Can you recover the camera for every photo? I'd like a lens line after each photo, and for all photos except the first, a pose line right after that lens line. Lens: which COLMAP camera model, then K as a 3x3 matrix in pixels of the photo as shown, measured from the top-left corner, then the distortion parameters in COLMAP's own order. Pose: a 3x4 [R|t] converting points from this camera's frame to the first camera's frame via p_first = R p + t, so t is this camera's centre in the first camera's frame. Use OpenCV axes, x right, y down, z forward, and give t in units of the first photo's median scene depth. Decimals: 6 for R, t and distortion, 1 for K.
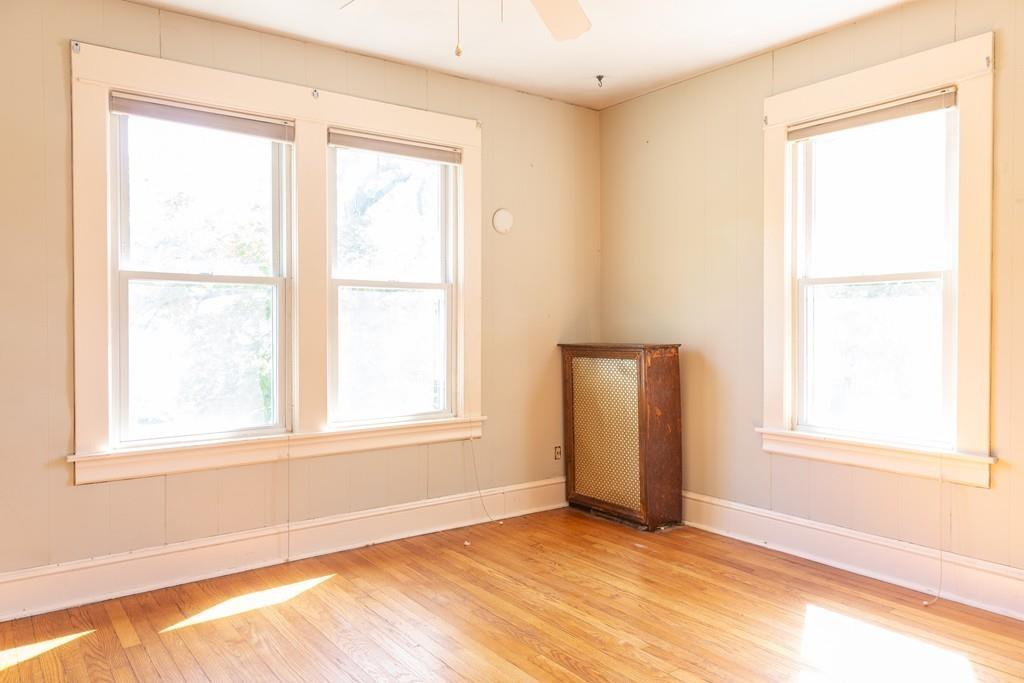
lens RADIAL K [[715.9, 0, 517.7], [0, 715.9, 335.7], [0, 0, 1]] dist [0.018827, -0.000084]
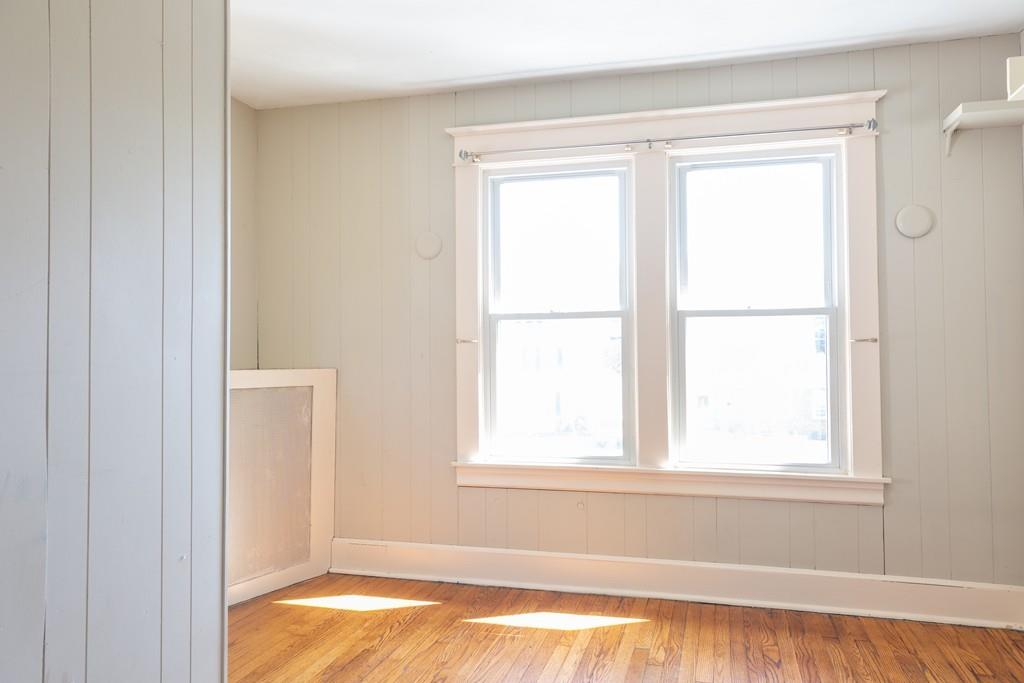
lens RADIAL K [[703.8, 0, 515.8], [0, 703.8, 344.5], [0, 0, 1]] dist [0.019150, 0.002132]
pose [[0.637502, -0.012201, -0.770352, 0.334553], [-0.012822, 0.999568, -0.026442, -0.005718], [0.770342, 0.026735, 0.637070, 0.244527]]
